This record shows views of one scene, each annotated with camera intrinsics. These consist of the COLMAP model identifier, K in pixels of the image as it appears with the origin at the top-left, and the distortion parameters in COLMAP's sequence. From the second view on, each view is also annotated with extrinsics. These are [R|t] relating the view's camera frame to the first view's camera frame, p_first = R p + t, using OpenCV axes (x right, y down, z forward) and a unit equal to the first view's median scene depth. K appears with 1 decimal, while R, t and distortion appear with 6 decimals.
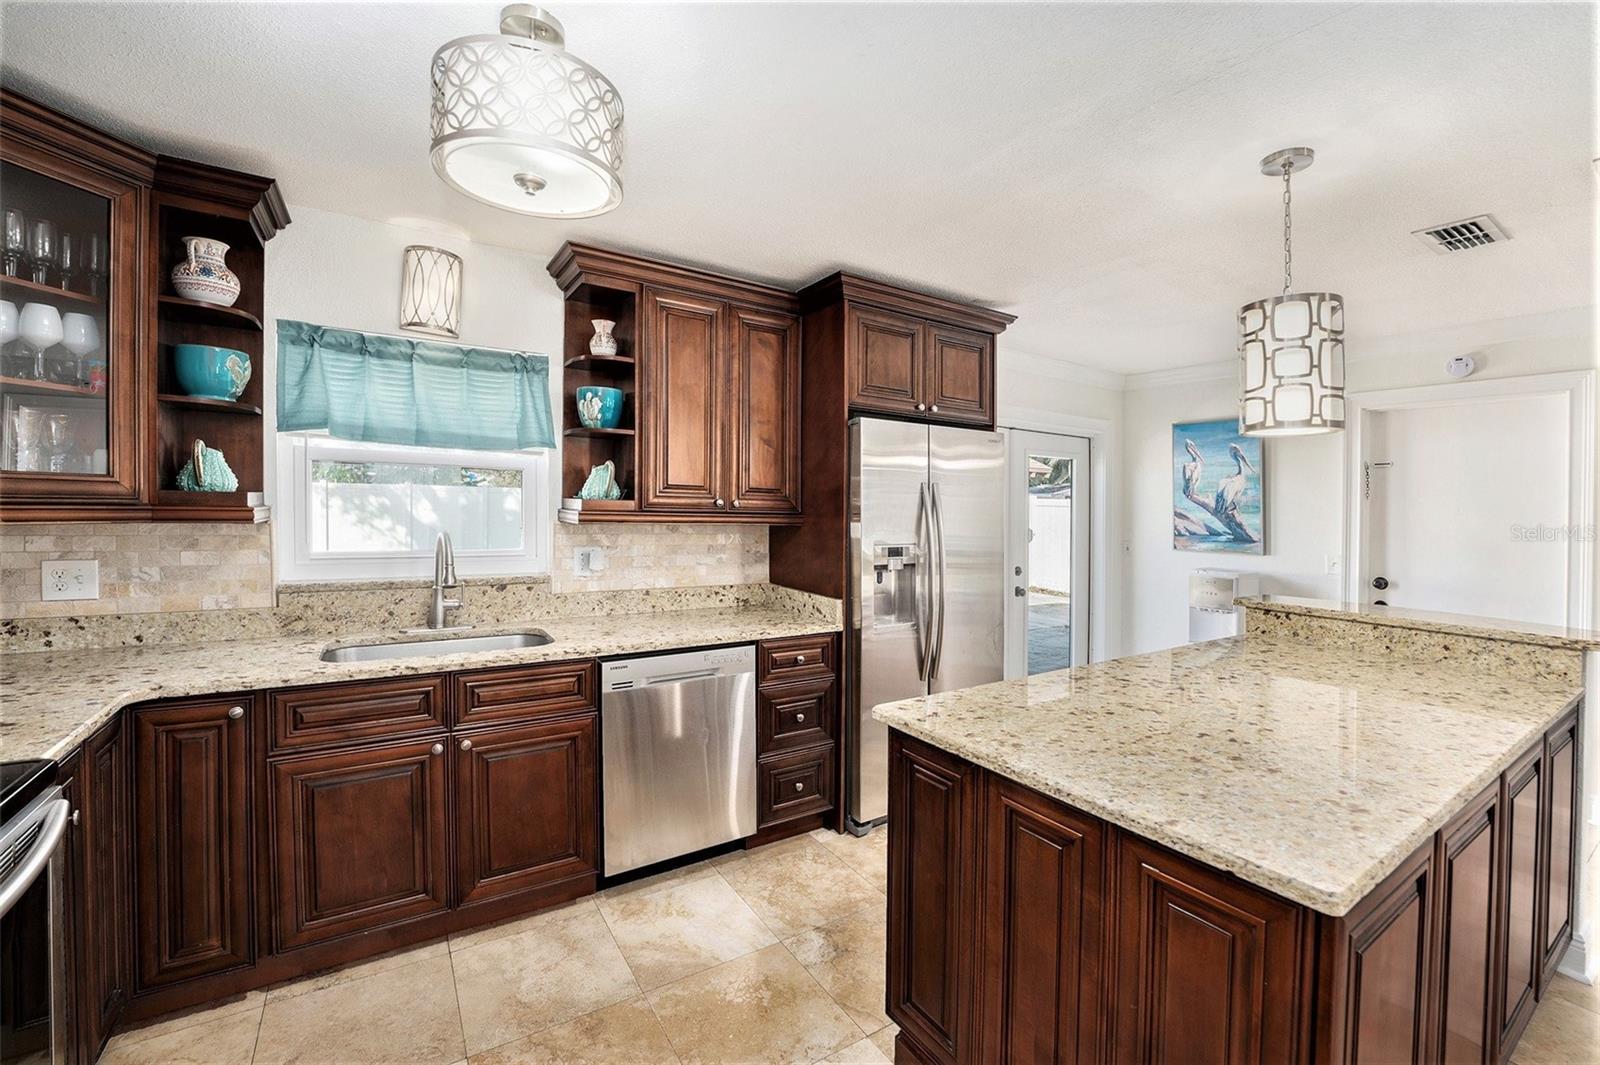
lens RADIAL K [[679.0, 0, 811.3], [0, 679.0, 500.5], [0, 0, 1]] dist [-0.024456, -0.000264]
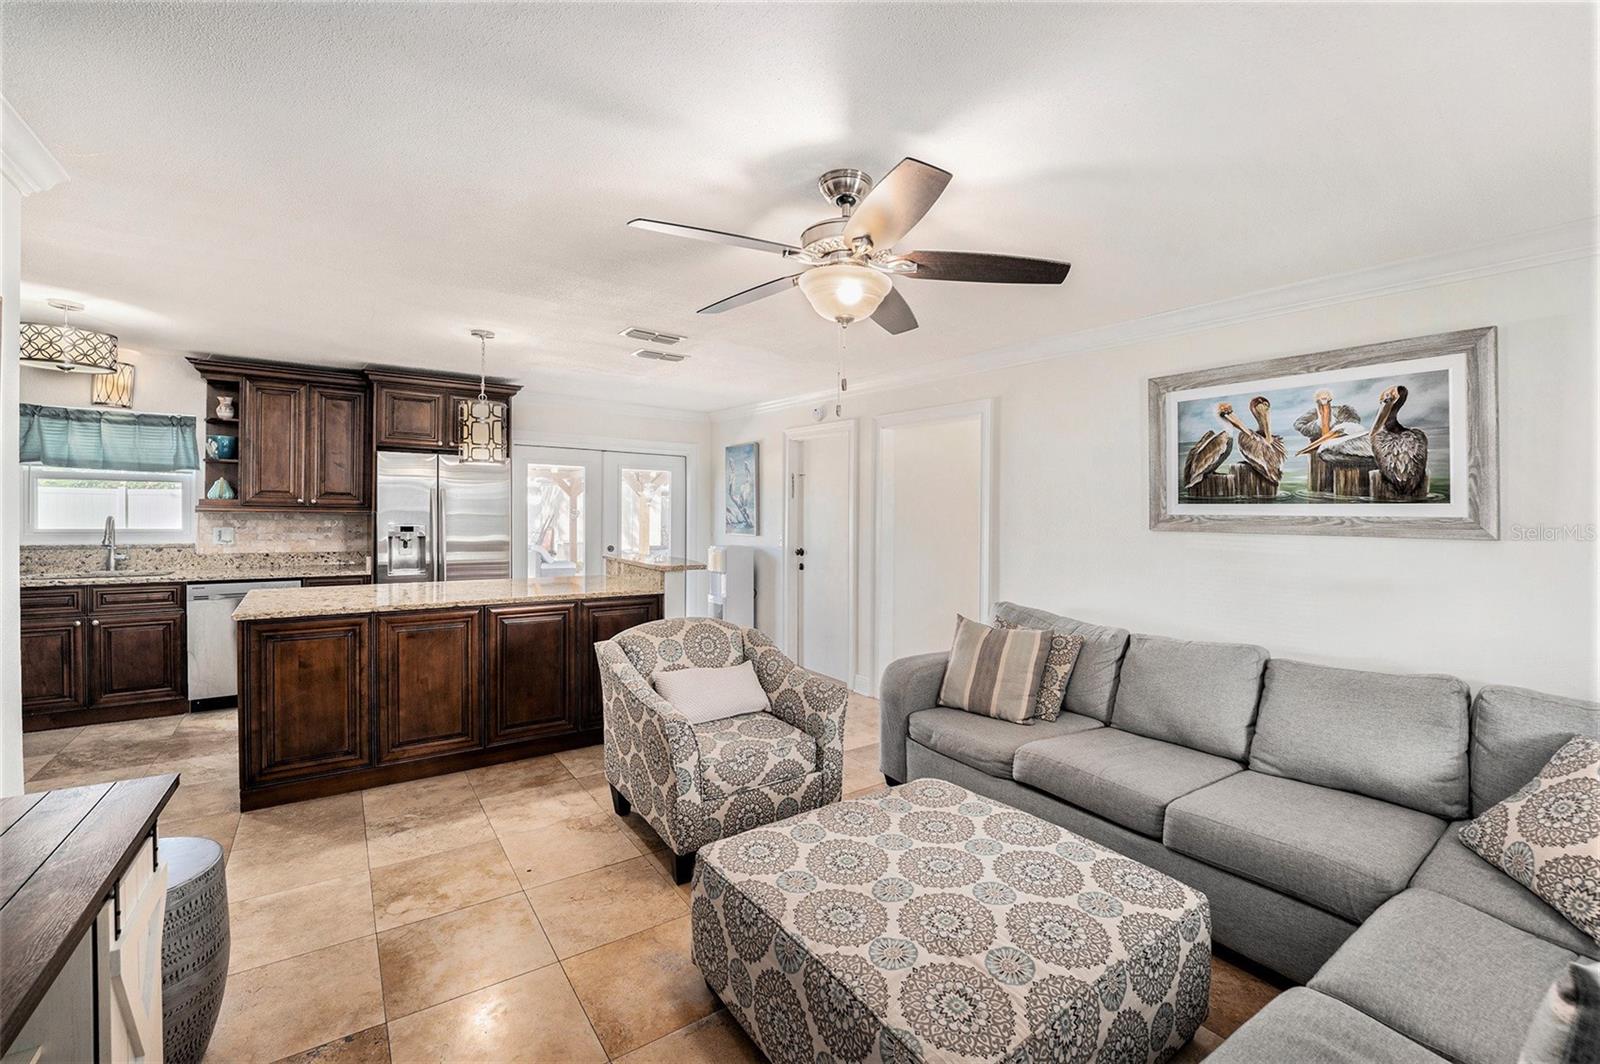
lens RADIAL K [[668.6, 0, 805.1], [0, 668.6, 493.3], [0, 0, 1]] dist [-0.023079, 0.002866]
pose [[0.998444, -0.004953, 0.055547, 1.126201], [0.005974, 0.999816, -0.018219, 0.023476], [-0.055446, 0.018523, 0.998290, -0.797368]]
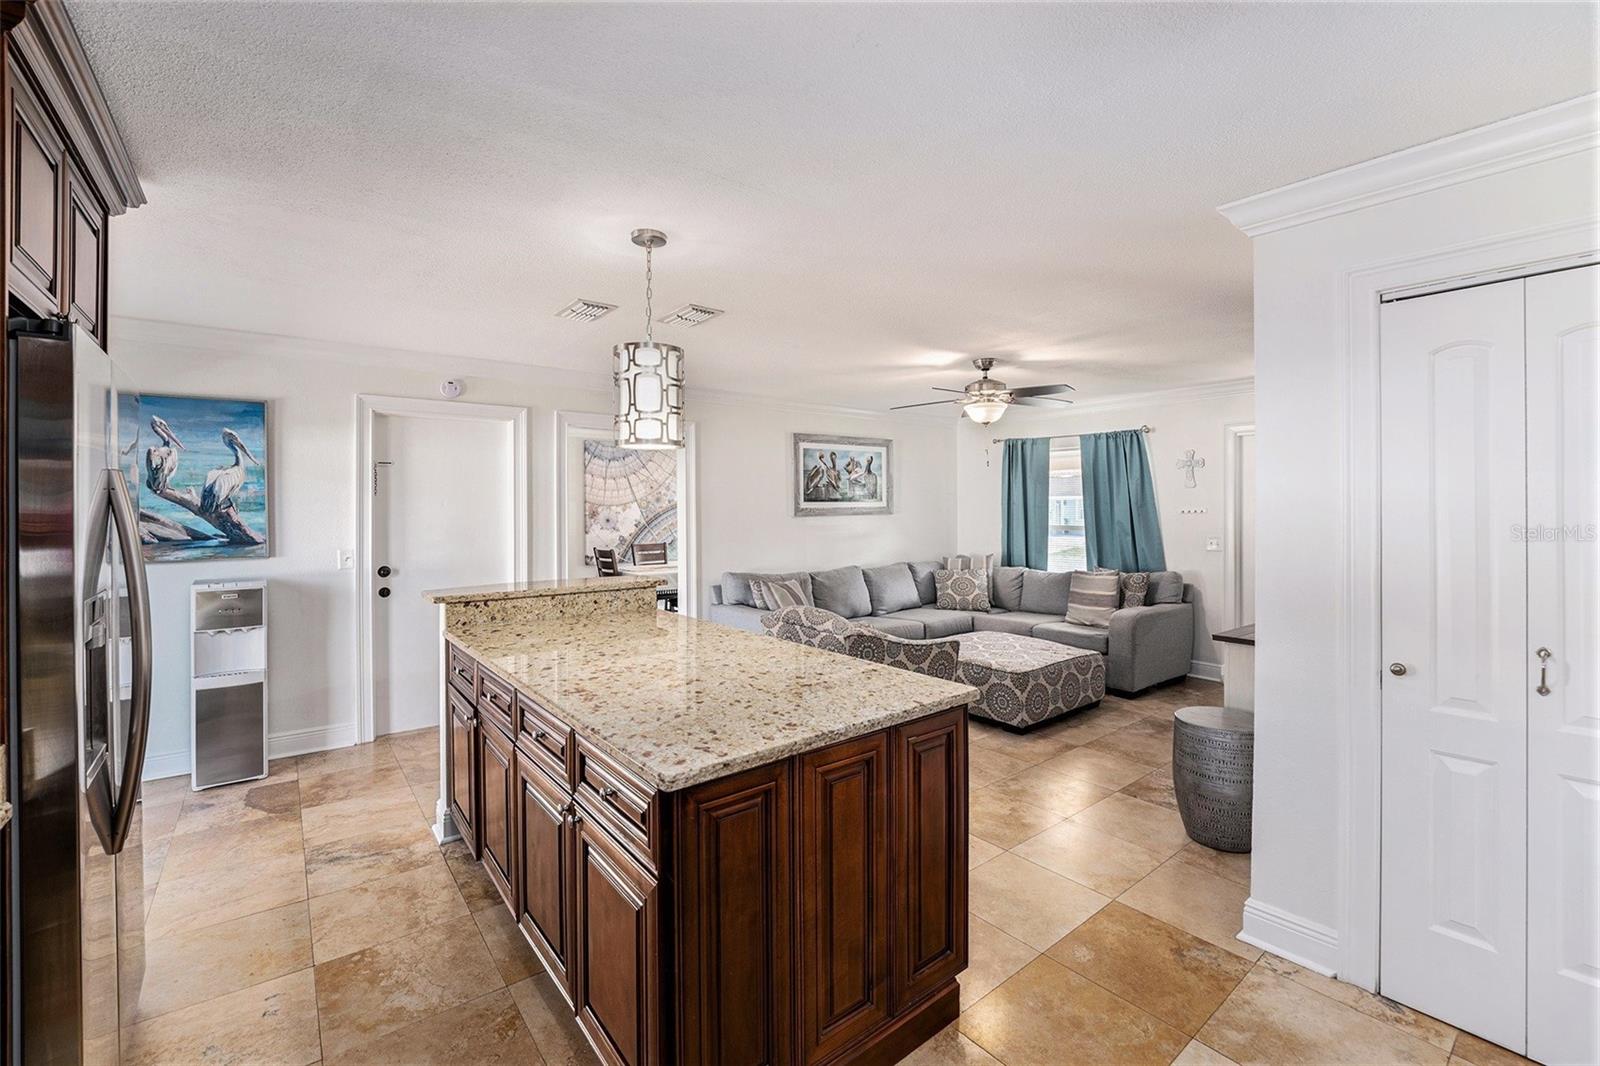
lens RADIAL K [[673.2, 0, 808.9], [0, 673.2, 494.2], [0, 0, 1]] dist [-0.026970, -0.000087]
pose [[-0.103728, -0.004660, 0.994595, -0.444735], [-0.001337, 0.999989, 0.004546, -0.012807], [-0.994605, -0.000859, -0.103733, 0.604913]]
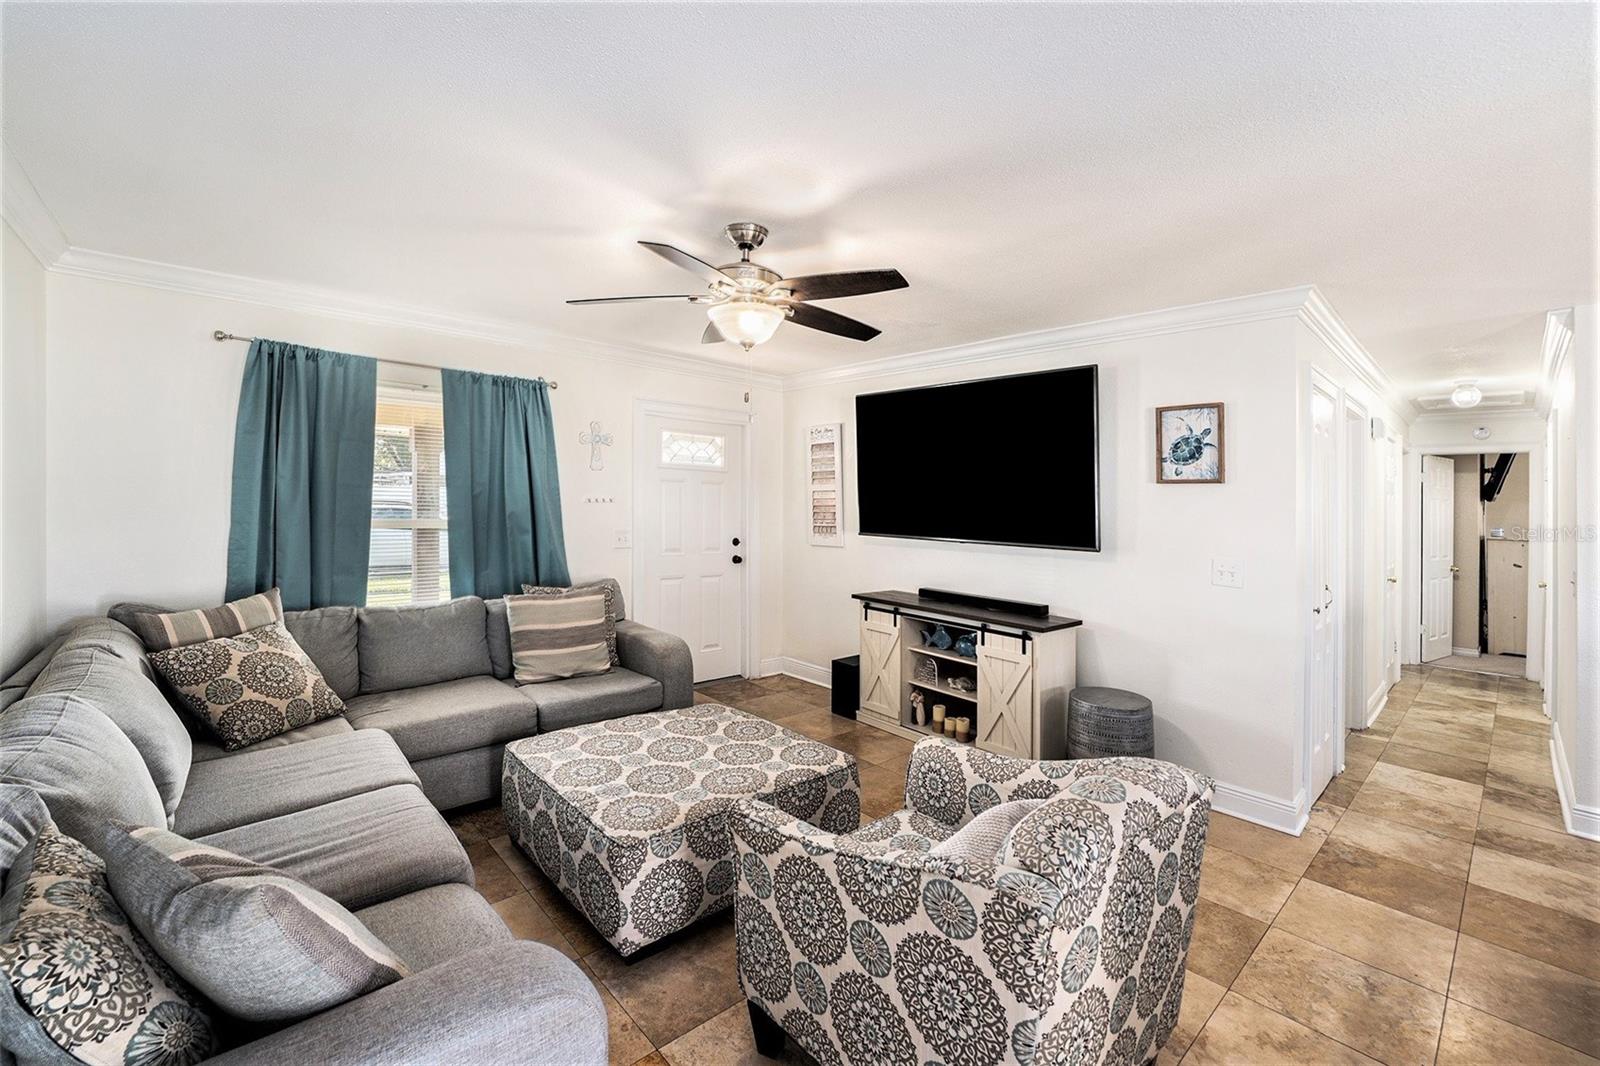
lens RADIAL K [[671.1, 0, 804.4], [0, 671.1, 506.9], [0, 0, 1]] dist [-0.028848, 0.003976]
pose [[-0.984154, -0.049643, -0.170225, 1.328368], [-0.051036, 0.998690, 0.003816, 0.033900], [0.169812, 0.012444, -0.985398, 0.919334]]
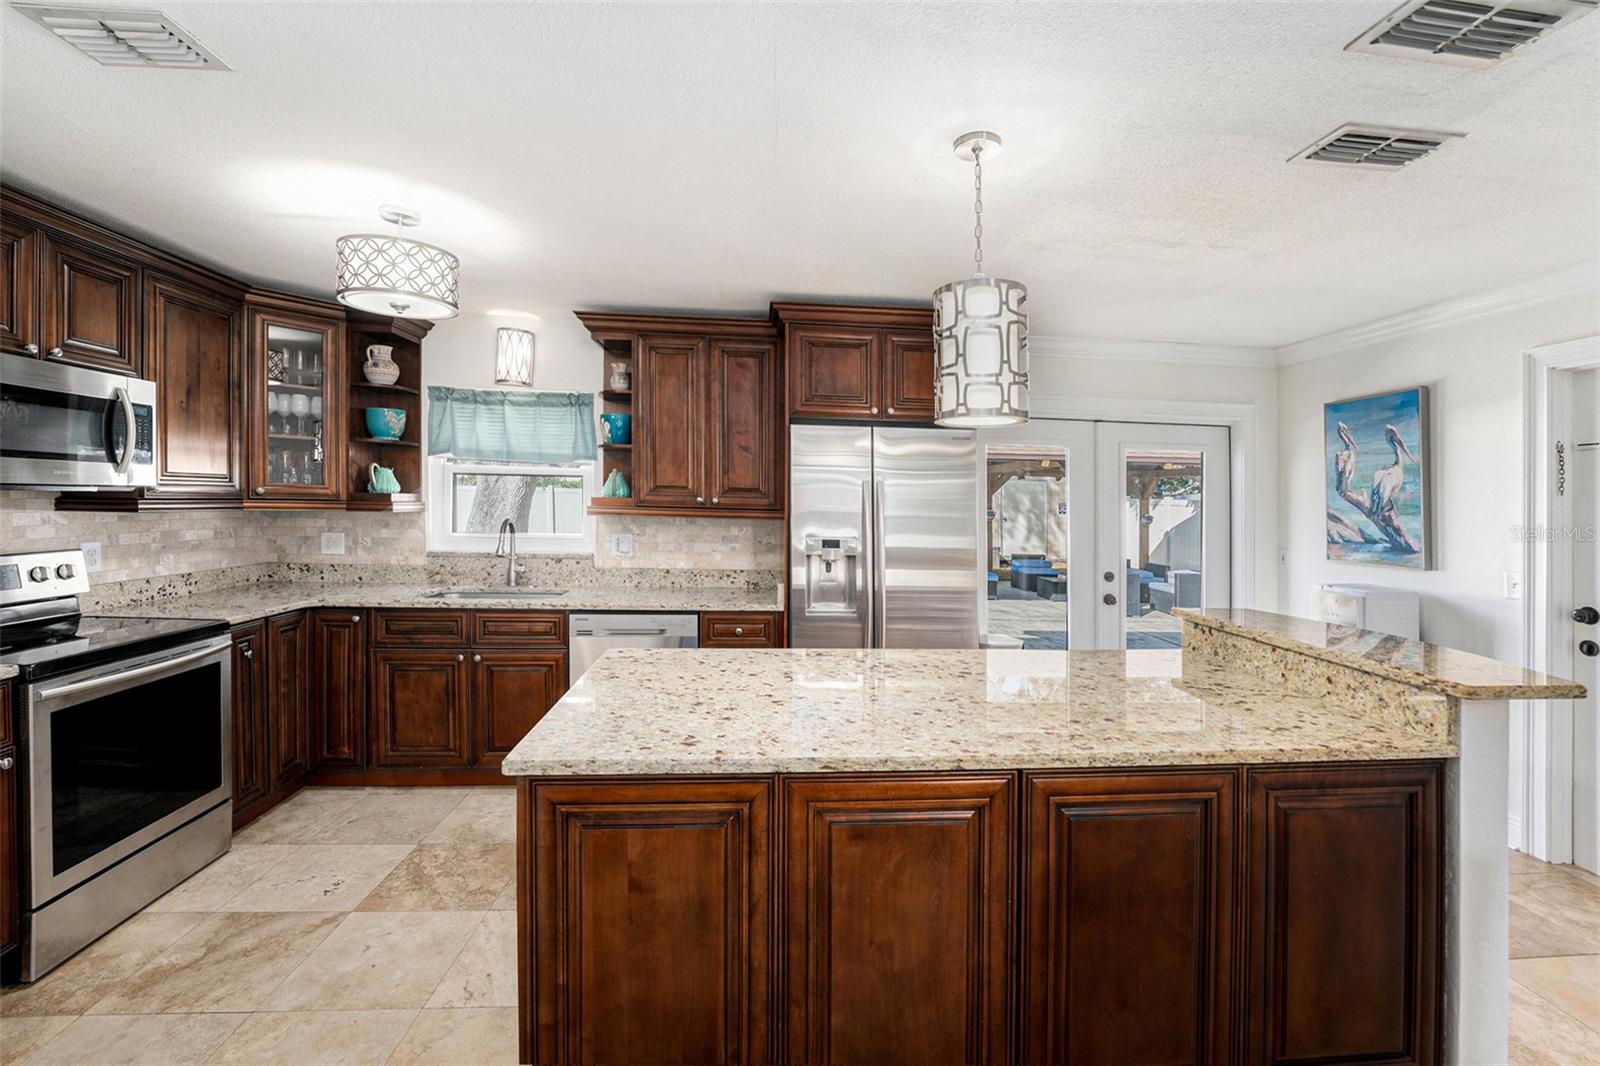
lens RADIAL K [[679.0, 0, 811.3], [0, 679.0, 501.0], [0, 0, 1]] dist [-0.024456, -0.000264]
pose [[0.879937, -0.003054, -0.475081, 0.674550], [-0.000063, 0.999979, -0.006545, 0.013632], [0.475090, 0.005789, 0.879918, 0.011711]]
